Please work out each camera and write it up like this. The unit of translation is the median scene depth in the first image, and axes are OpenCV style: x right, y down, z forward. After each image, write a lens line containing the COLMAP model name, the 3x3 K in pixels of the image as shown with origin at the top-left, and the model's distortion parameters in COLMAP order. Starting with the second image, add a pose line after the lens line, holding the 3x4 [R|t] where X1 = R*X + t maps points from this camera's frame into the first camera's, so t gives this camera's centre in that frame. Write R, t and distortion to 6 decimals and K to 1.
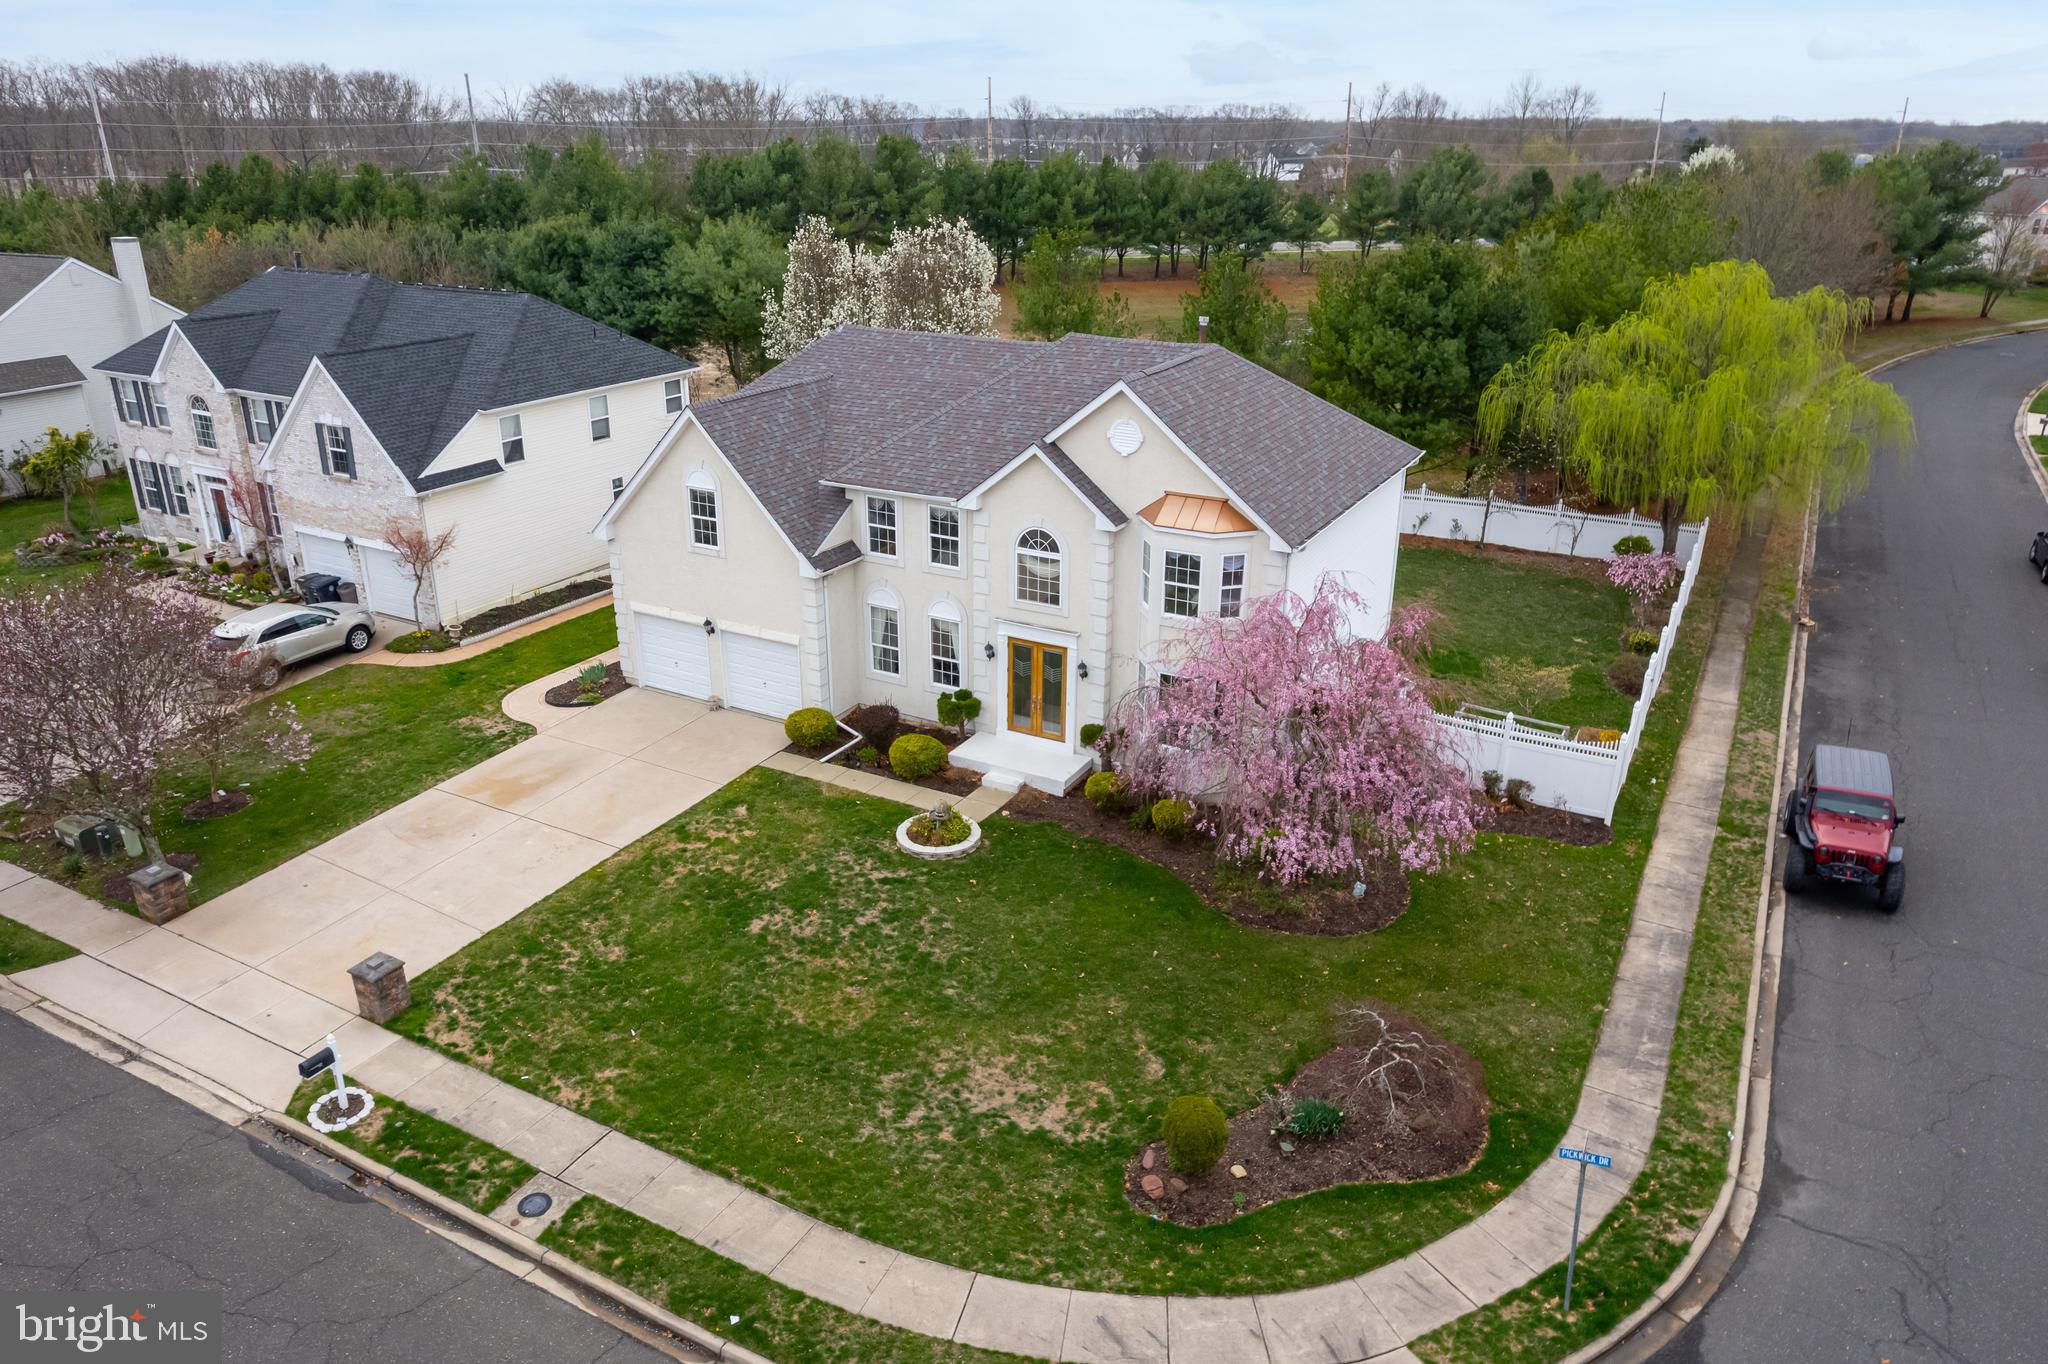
lens RADIAL K [[1425.9, 0, 1012.9], [0, 1425.9, 685.0], [0, 0, 1]] dist [-0.077984, 0.080213]
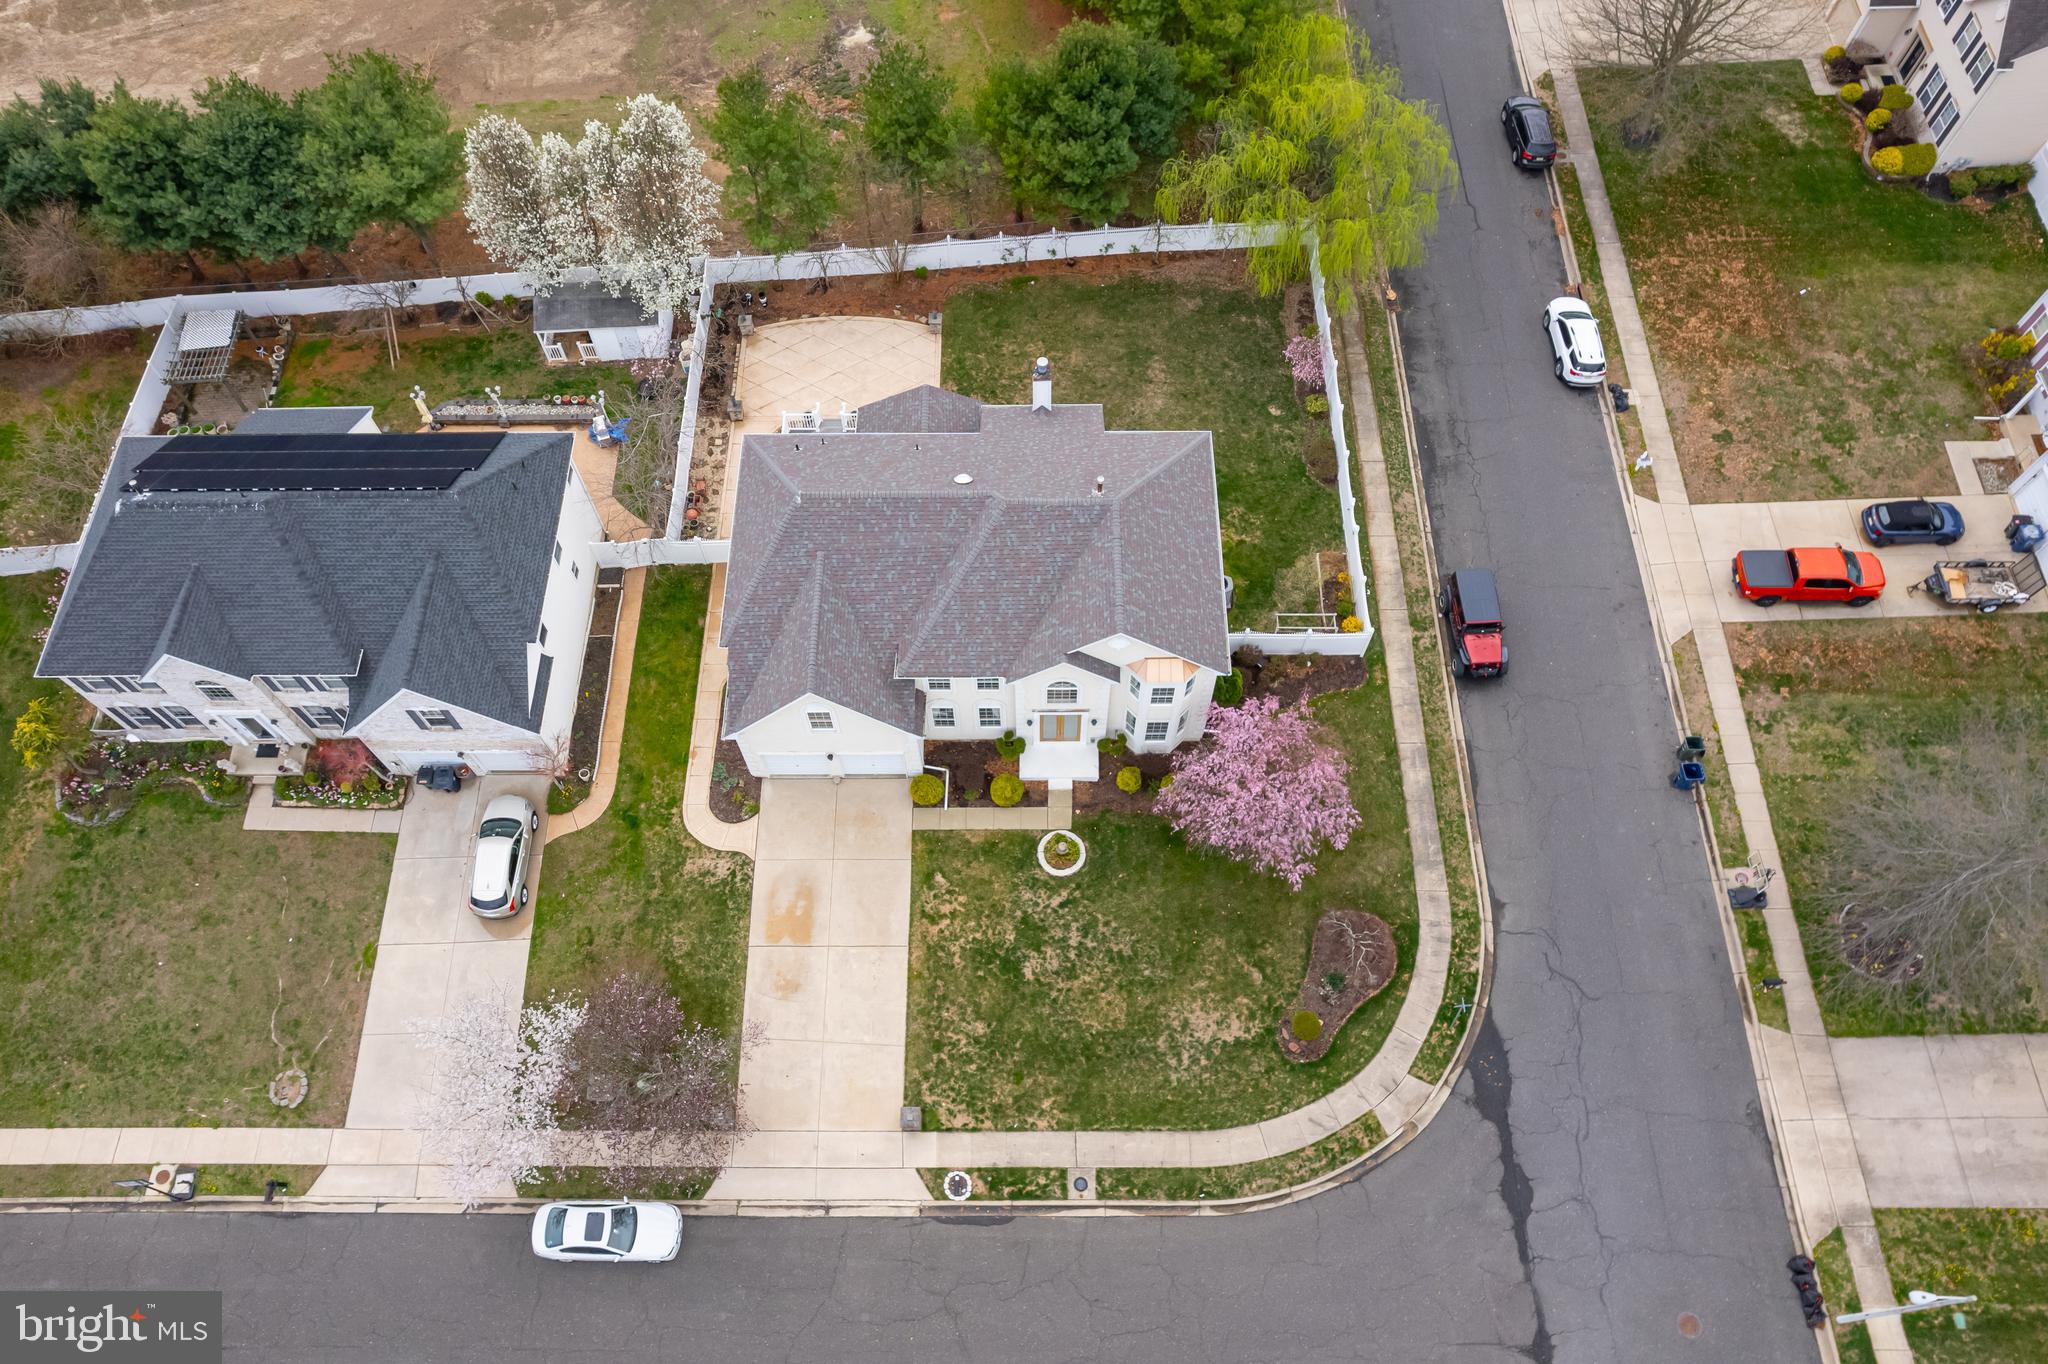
lens RADIAL K [[1448.4, 0, 1016.2], [0, 1448.4, 691.1], [0, 0, 1]] dist [-0.073921, 0.080344]
pose [[0.874501, -0.438165, 0.207990, -0.397148], [0.196646, 0.712297, 0.673768, -1.295507], [-0.443373, -0.548310, 0.709068, -0.147933]]
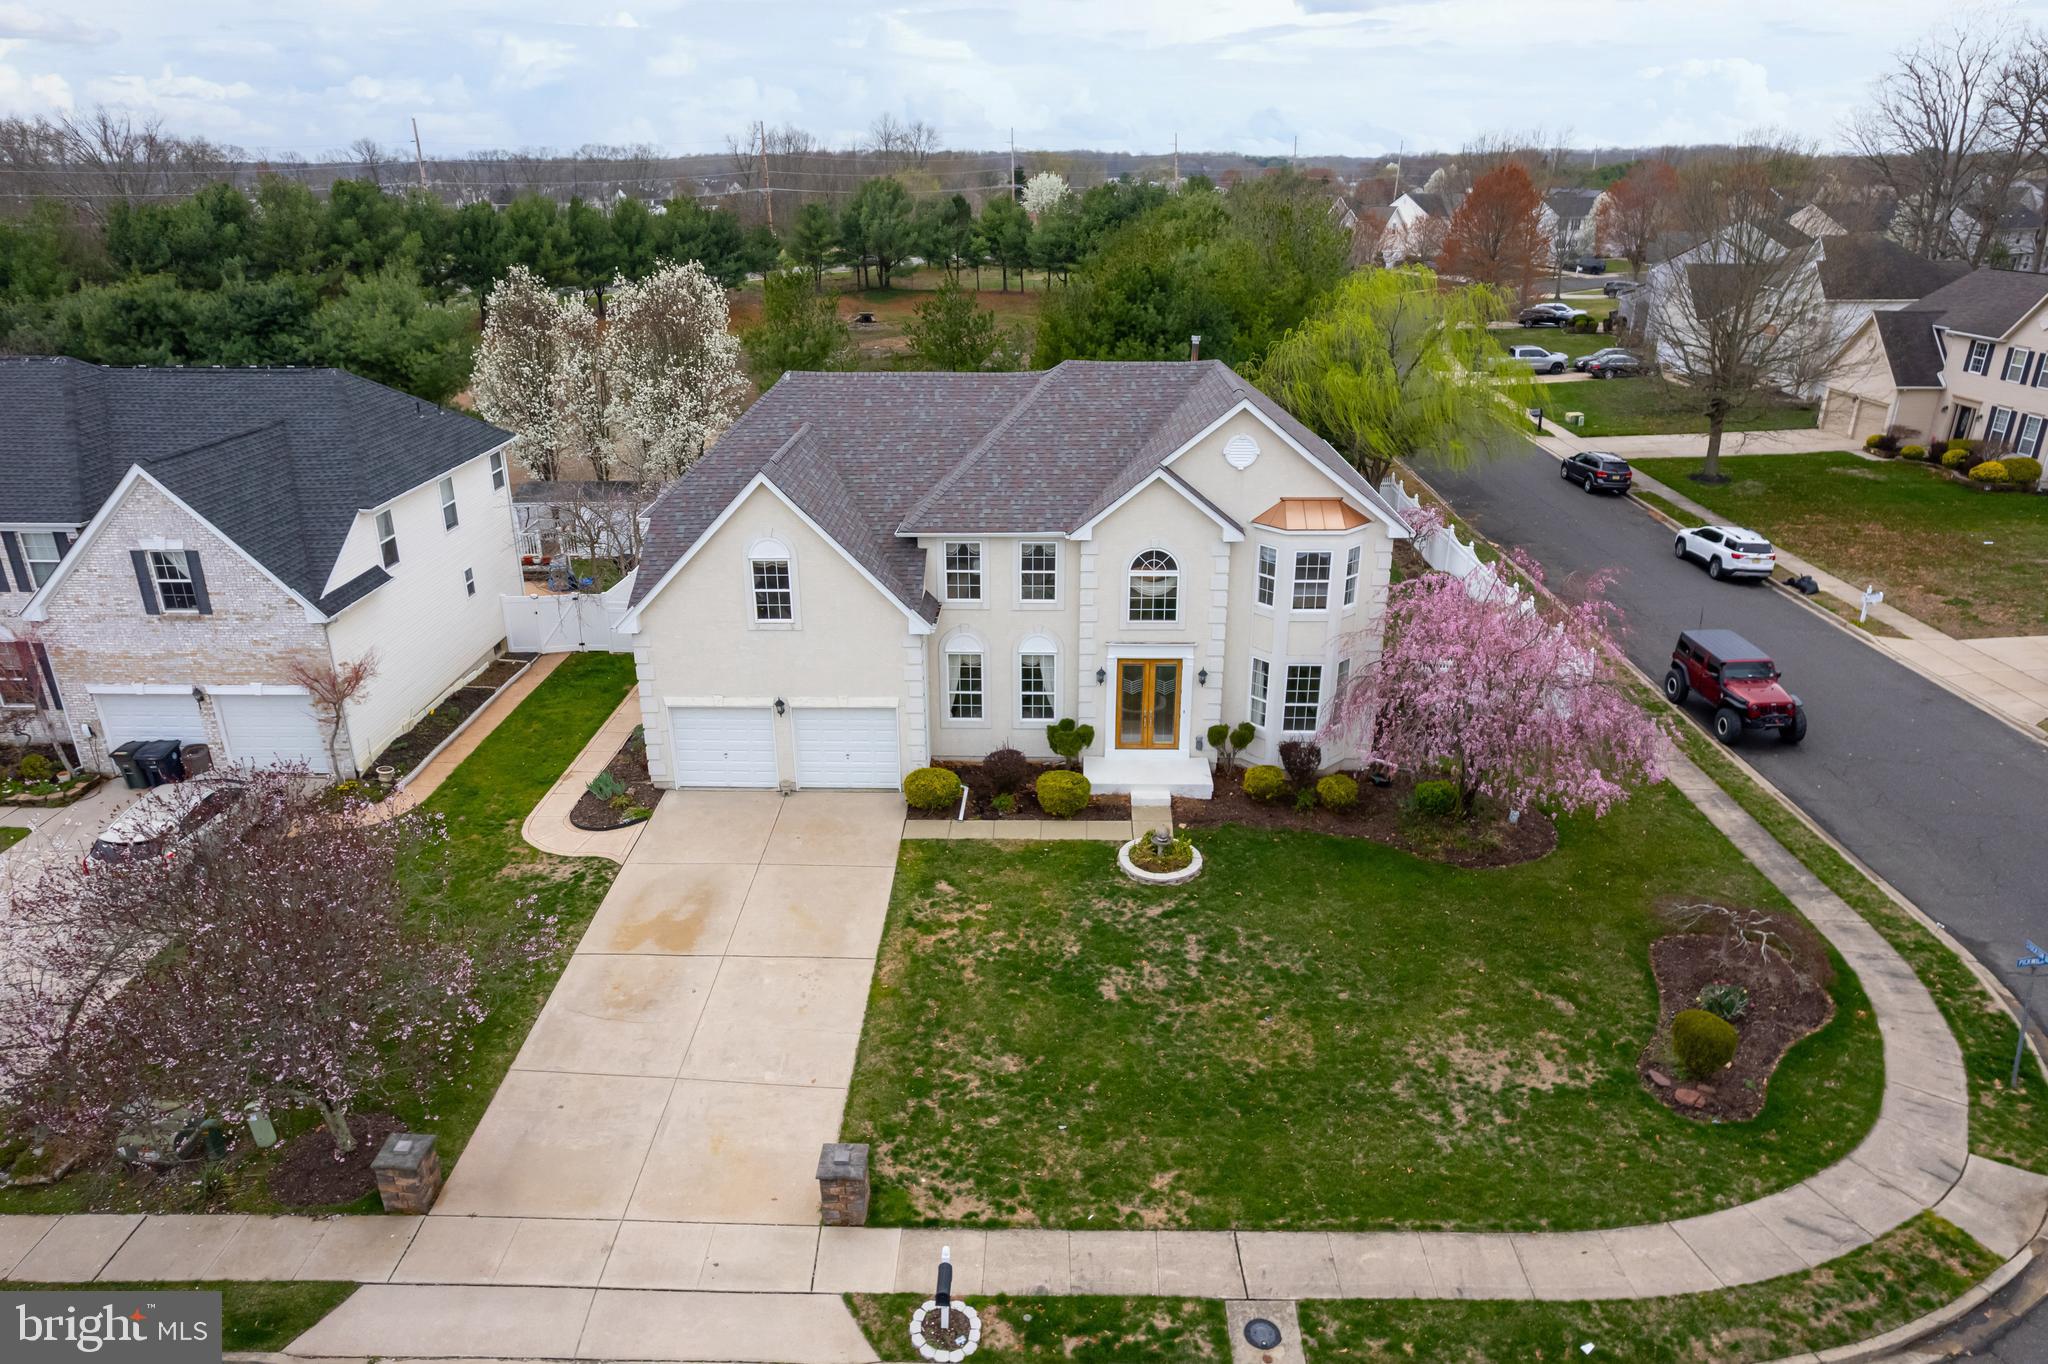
lens RADIAL K [[1320.2, 0, 1021.9], [0, 1320.2, 680.2], [0, 0, 1]] dist [-0.075853, 0.080896]
pose [[0.885354, -0.180182, 0.428581, -0.529228], [0.180272, 0.982772, 0.040768, -0.078121], [-0.428543, 0.041167, 0.902583, 0.195223]]
